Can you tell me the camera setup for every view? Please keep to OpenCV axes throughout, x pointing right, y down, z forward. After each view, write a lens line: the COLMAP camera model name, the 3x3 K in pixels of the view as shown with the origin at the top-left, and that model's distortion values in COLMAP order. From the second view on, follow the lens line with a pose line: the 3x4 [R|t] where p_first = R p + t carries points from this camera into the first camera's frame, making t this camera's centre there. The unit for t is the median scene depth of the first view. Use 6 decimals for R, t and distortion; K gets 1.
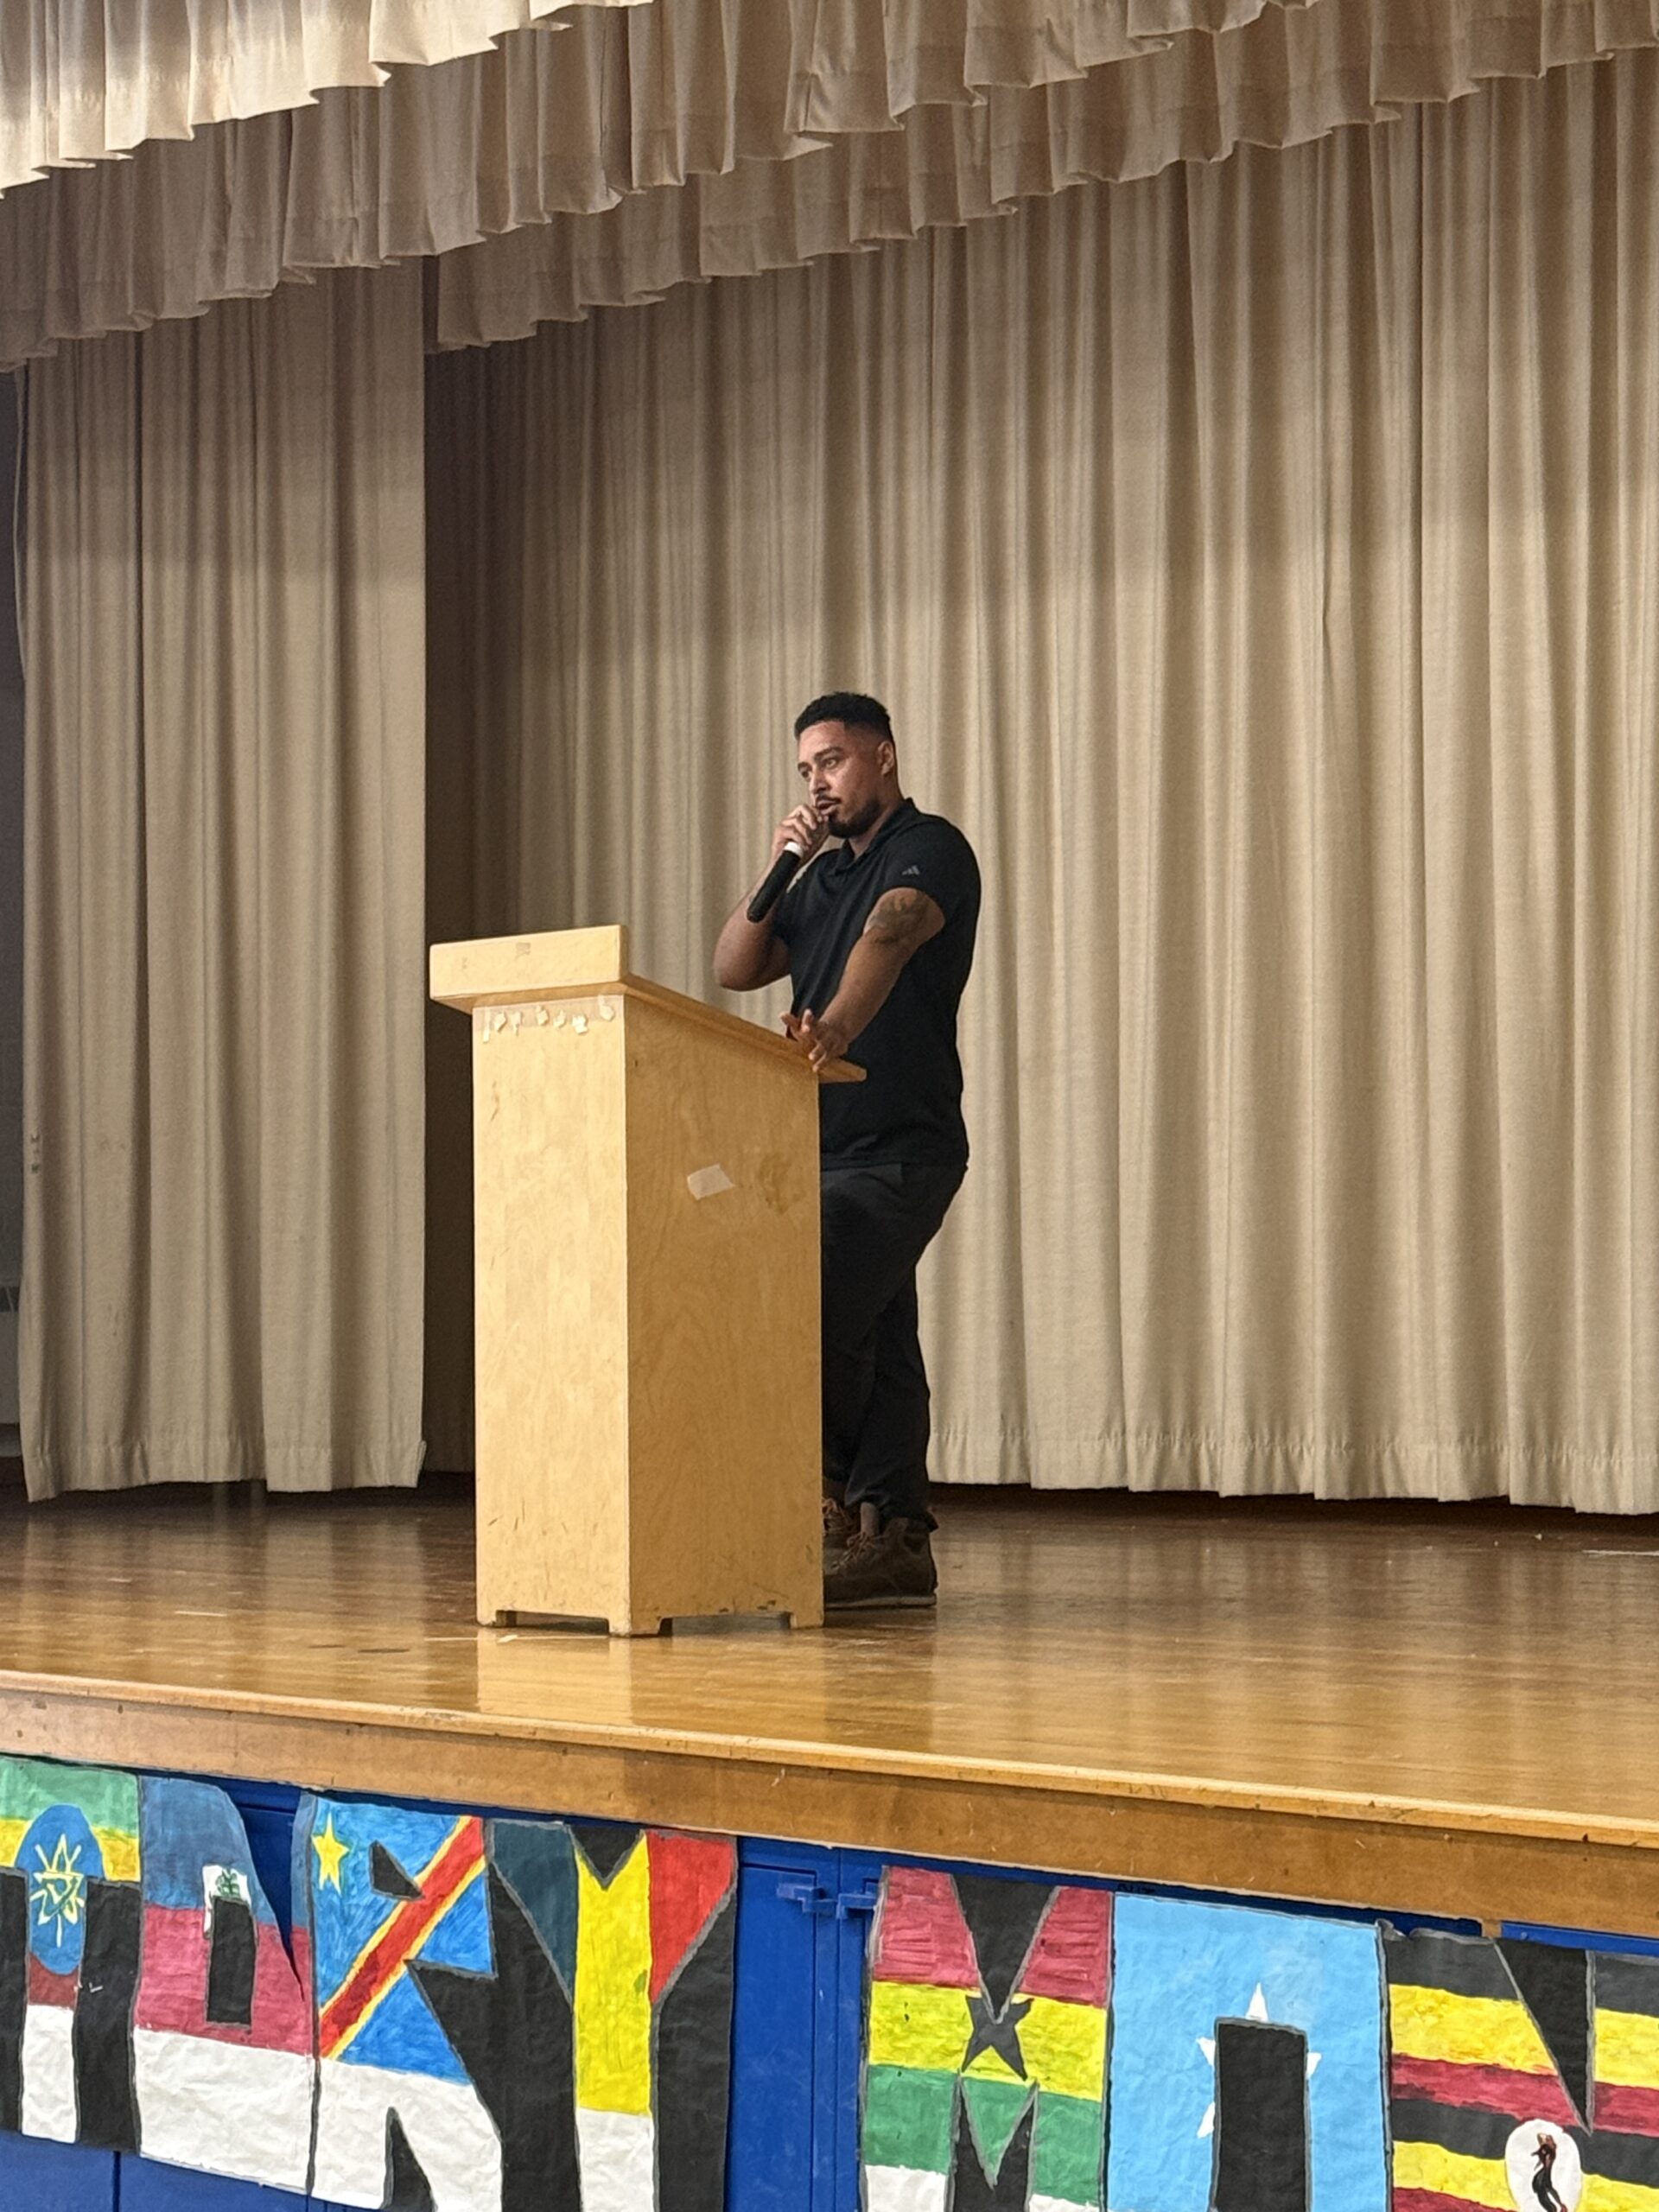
lens RADIAL K [[5239.6, 0, 861.6], [0, 5239.6, 1125.8], [0, 0, 1]] dist [0.138178, 0.000000]
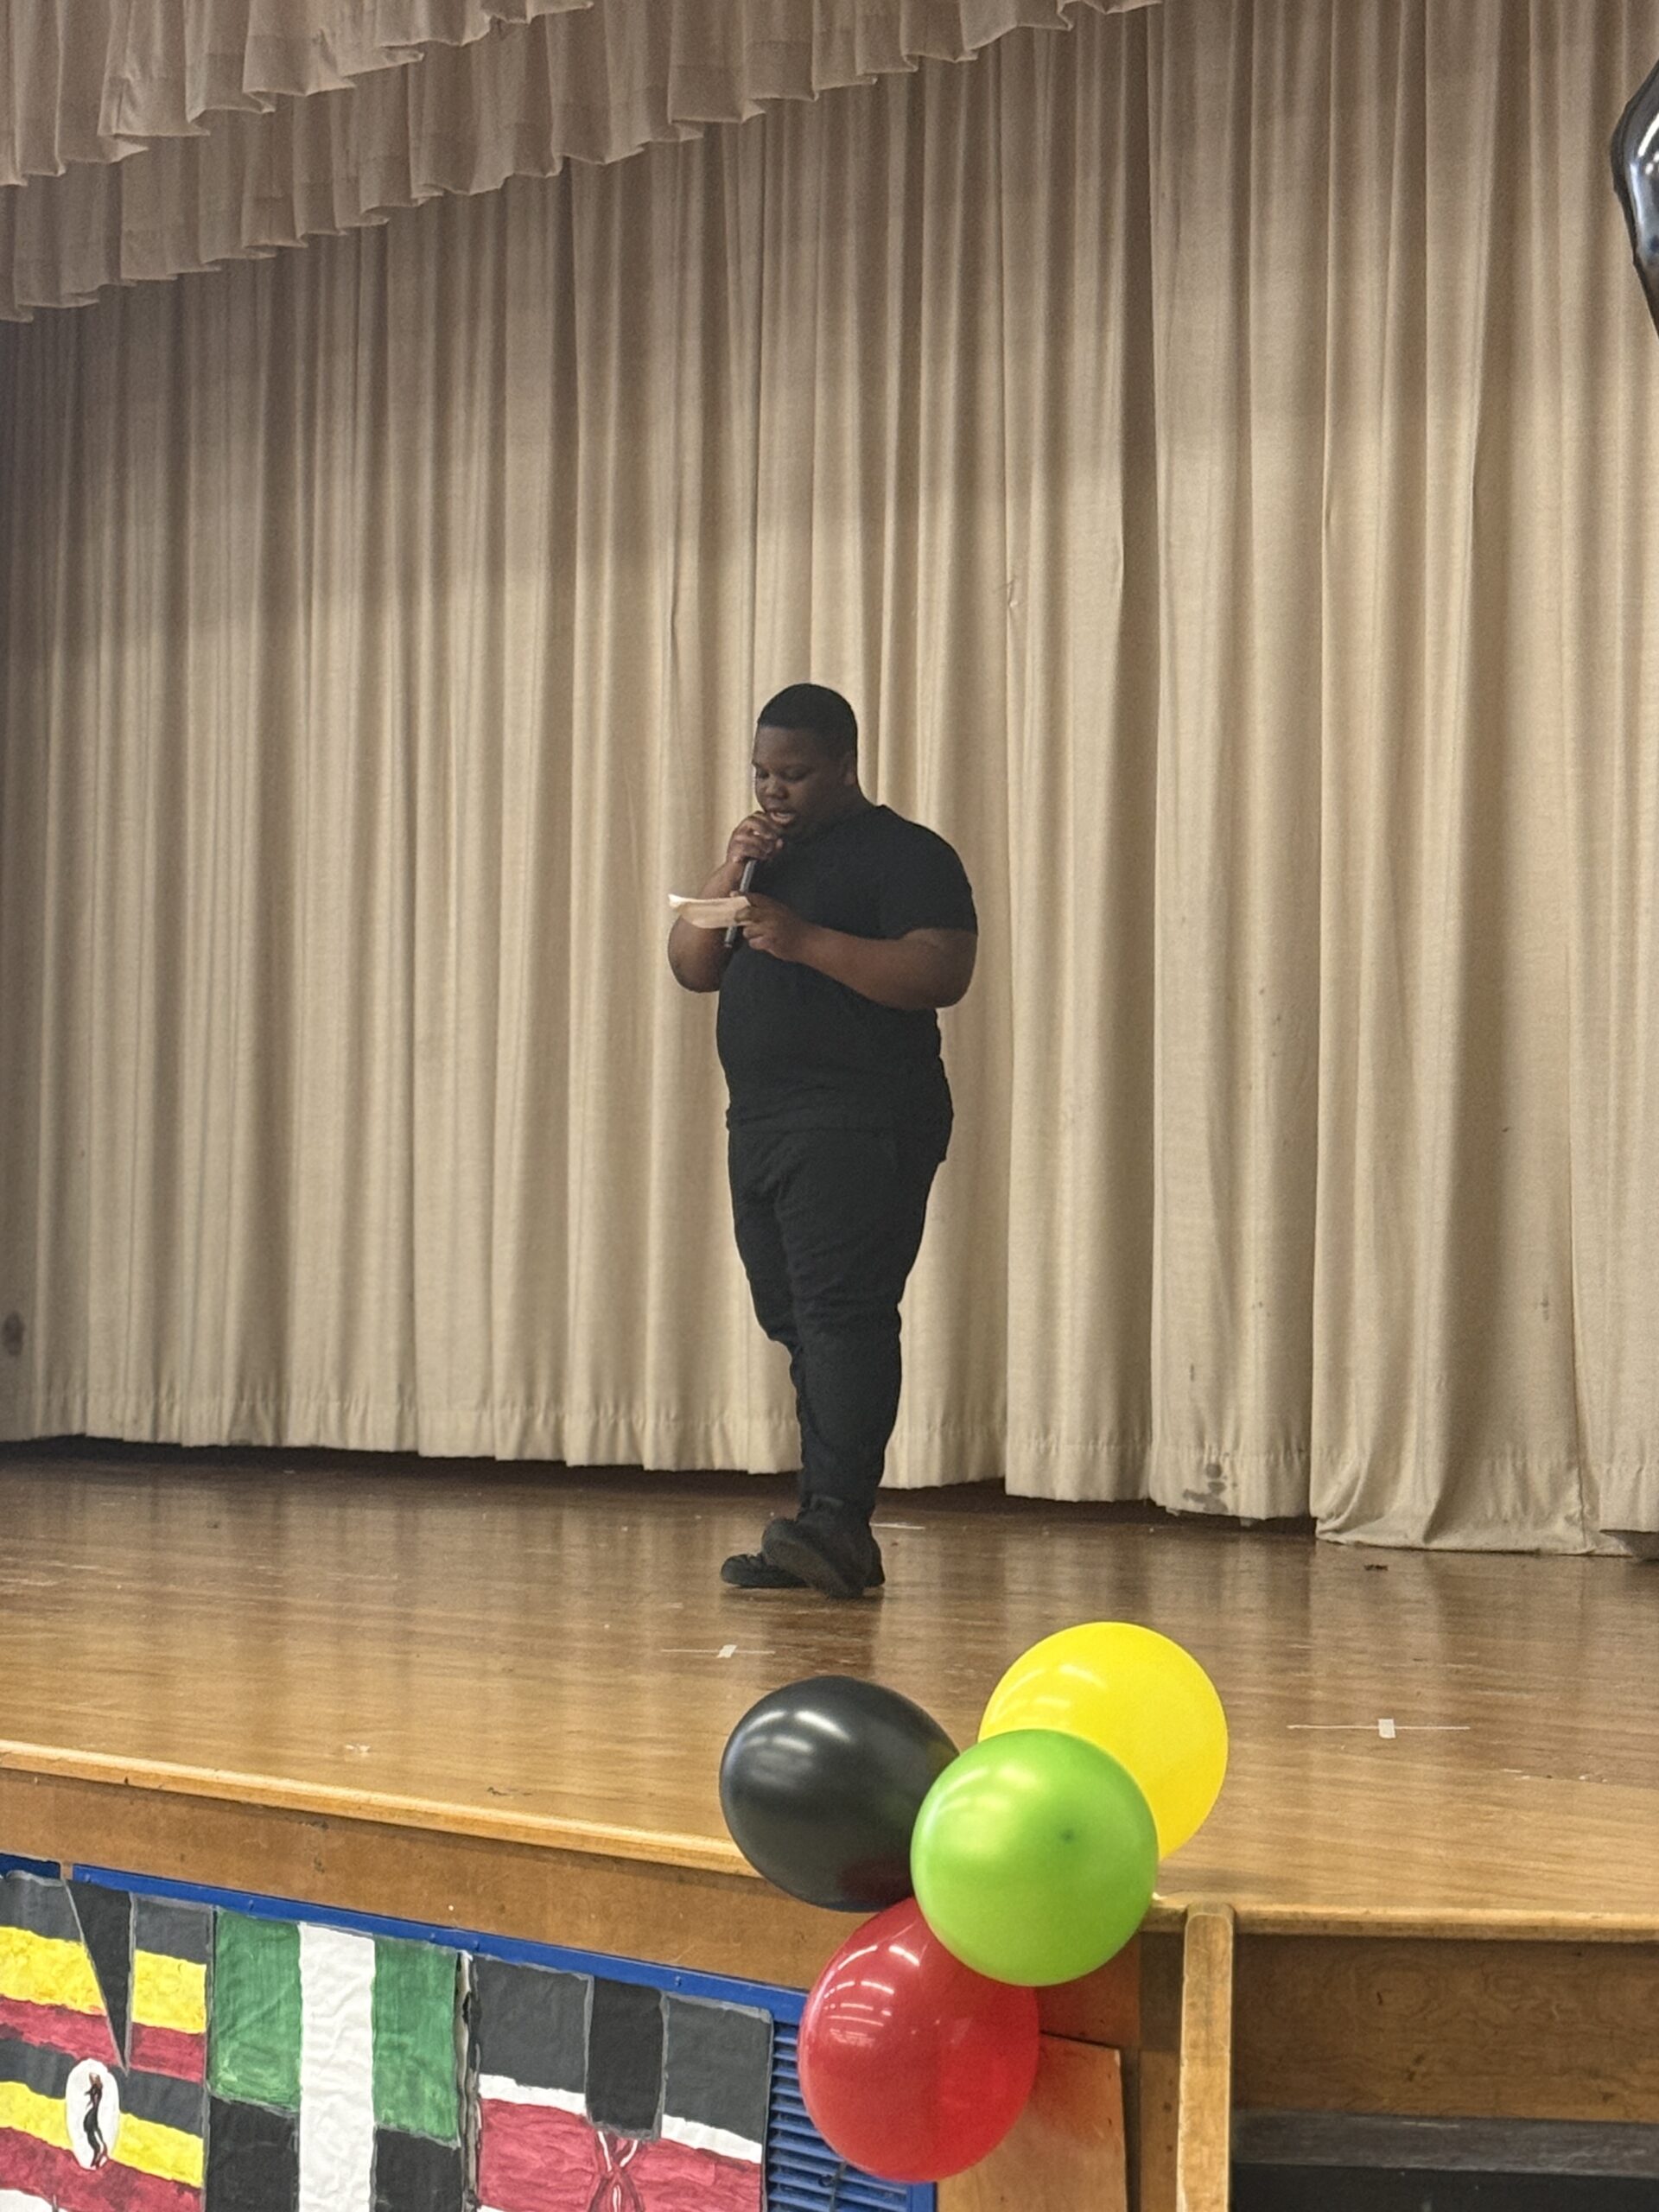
lens RADIAL K [[4989.6, 0, 825.7], [0, 4989.6, 1074.1], [0, 0, 1]] dist [0.129012, 0.000000]
pose [[0.999803, 0.019138, -0.005214, 0.204222], [-0.019193, 0.999758, -0.010788, 0.005183], [0.005007, 0.010886, 0.999928, 0.024977]]
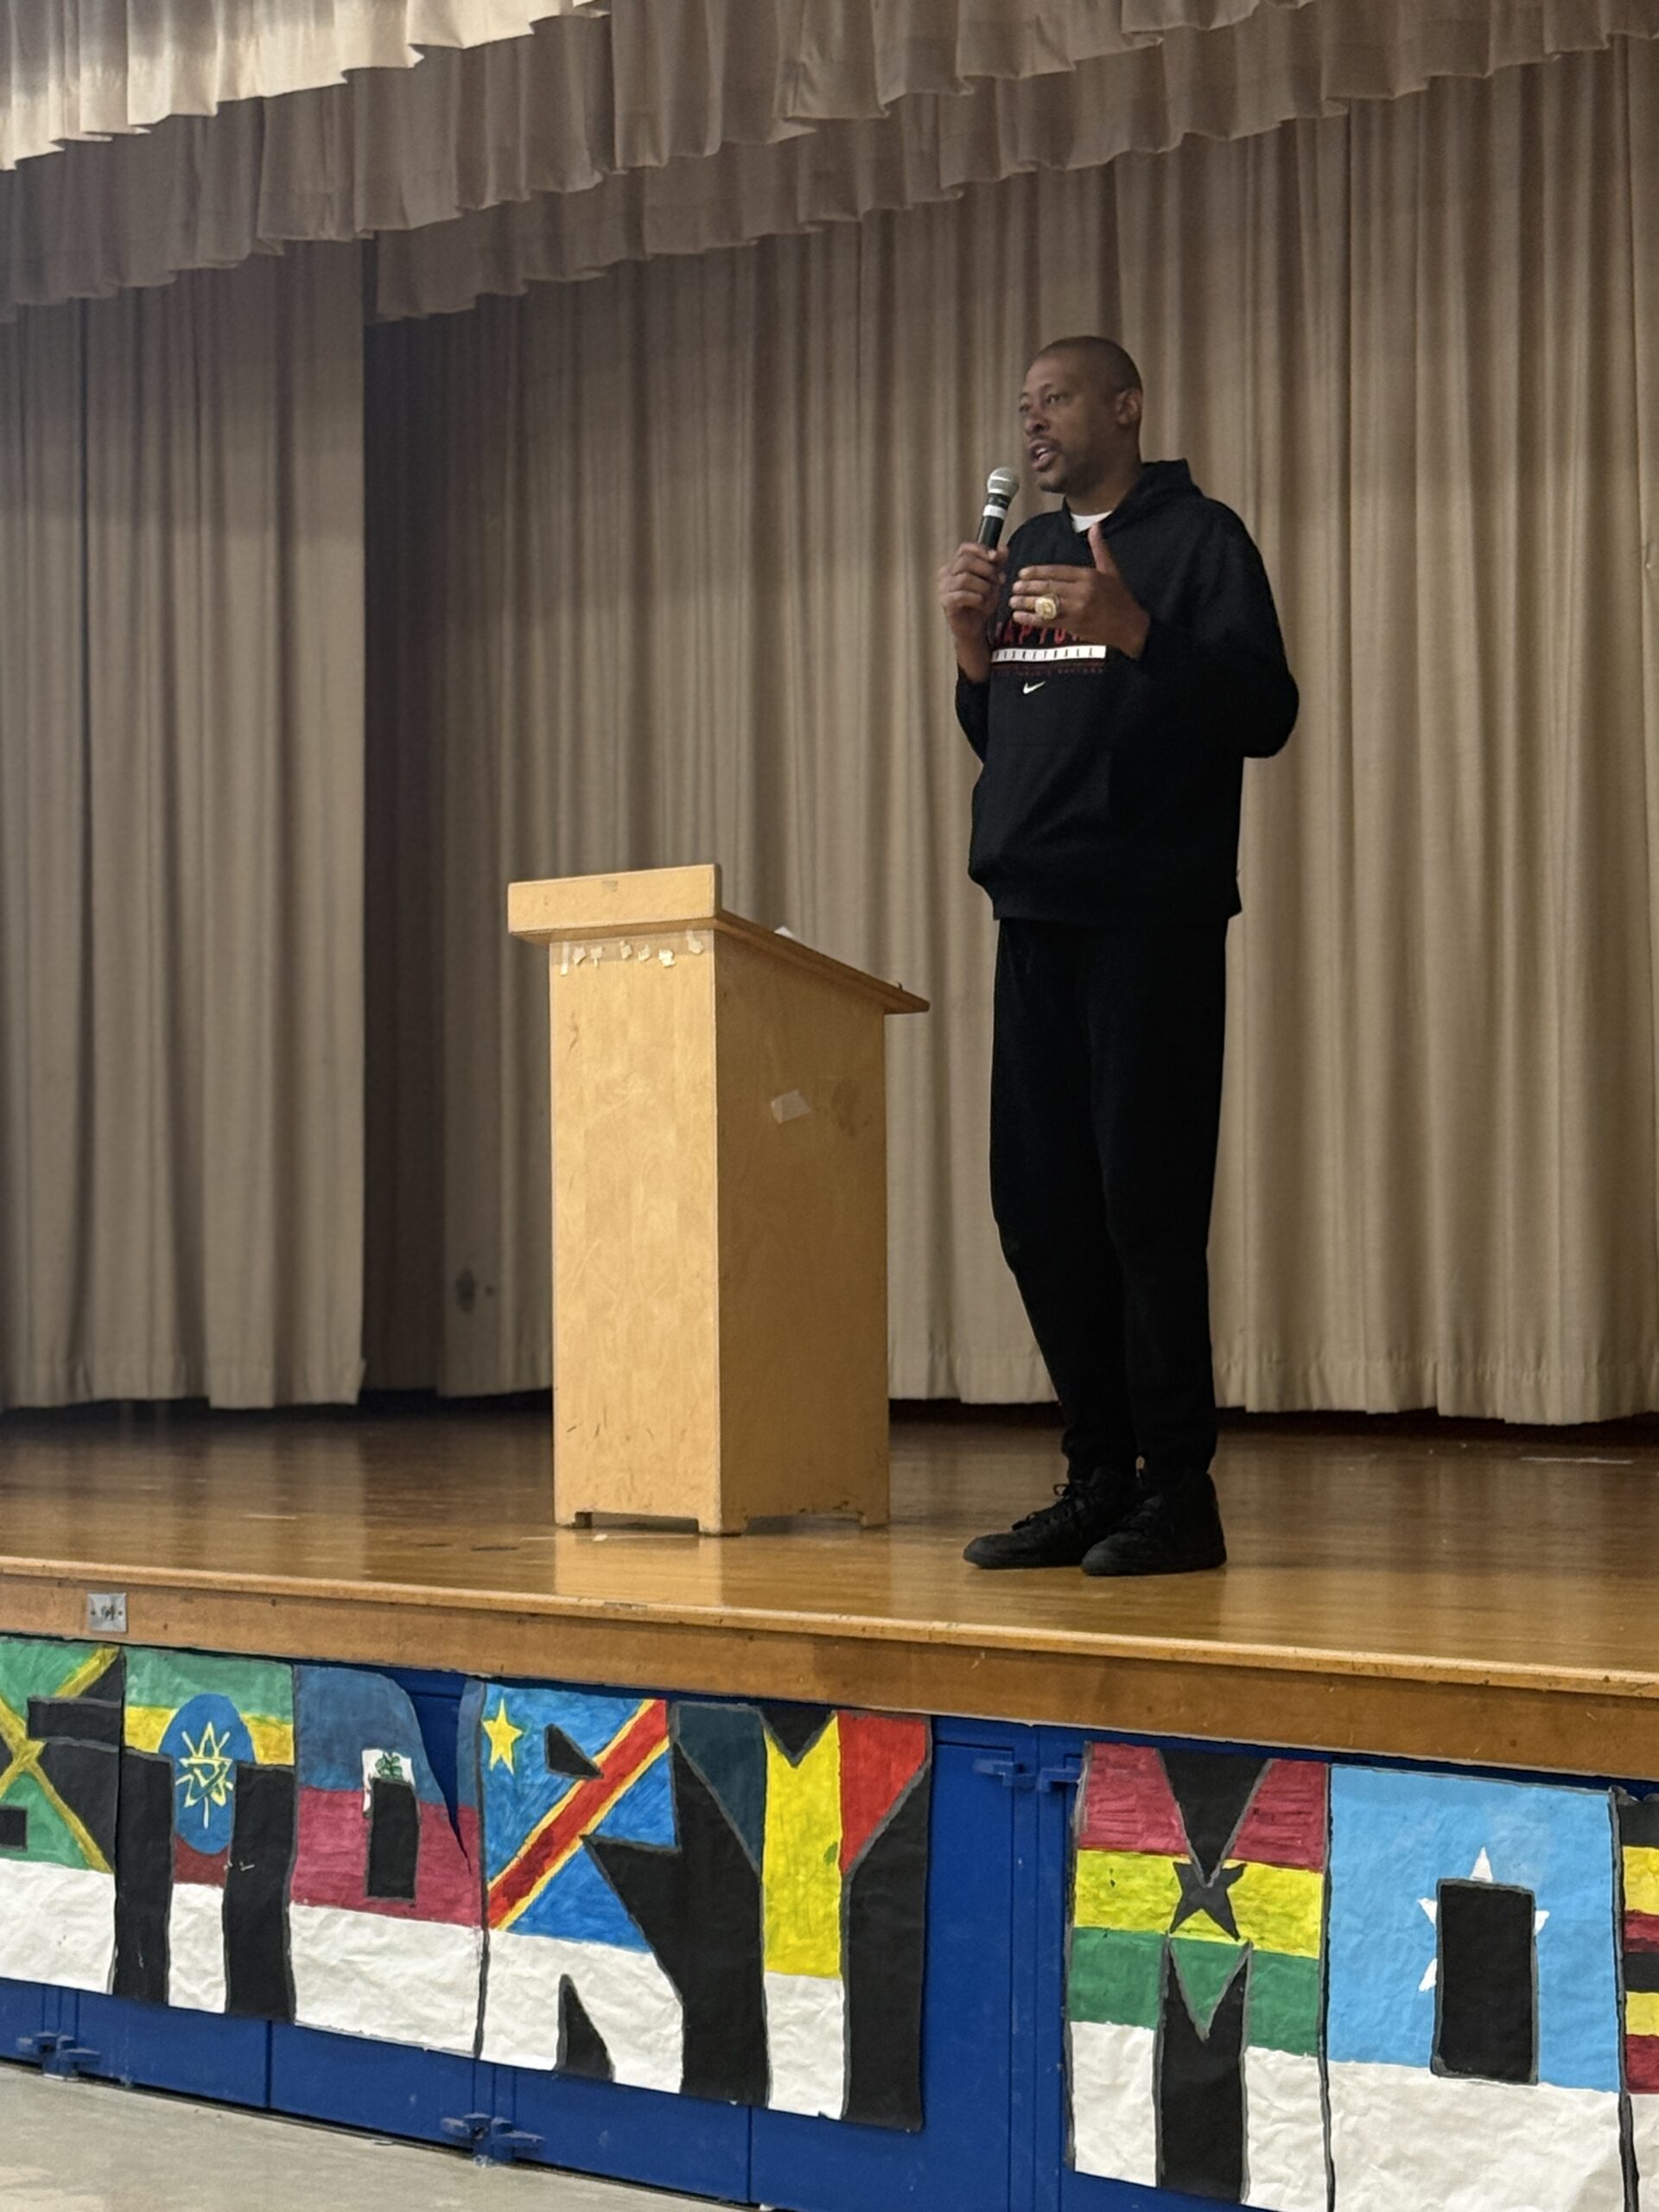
lens RADIAL K [[4989.6, 0, 823.4], [0, 4989.6, 1101.9], [0, 0, 1]] dist [0.129012, 0.000000]
pose [[0.998179, 0.002684, 0.060265, -0.096759], [-0.003034, 0.999979, 0.005725, 0.004558], [-0.060249, -0.005897, 0.998166, -0.008794]]
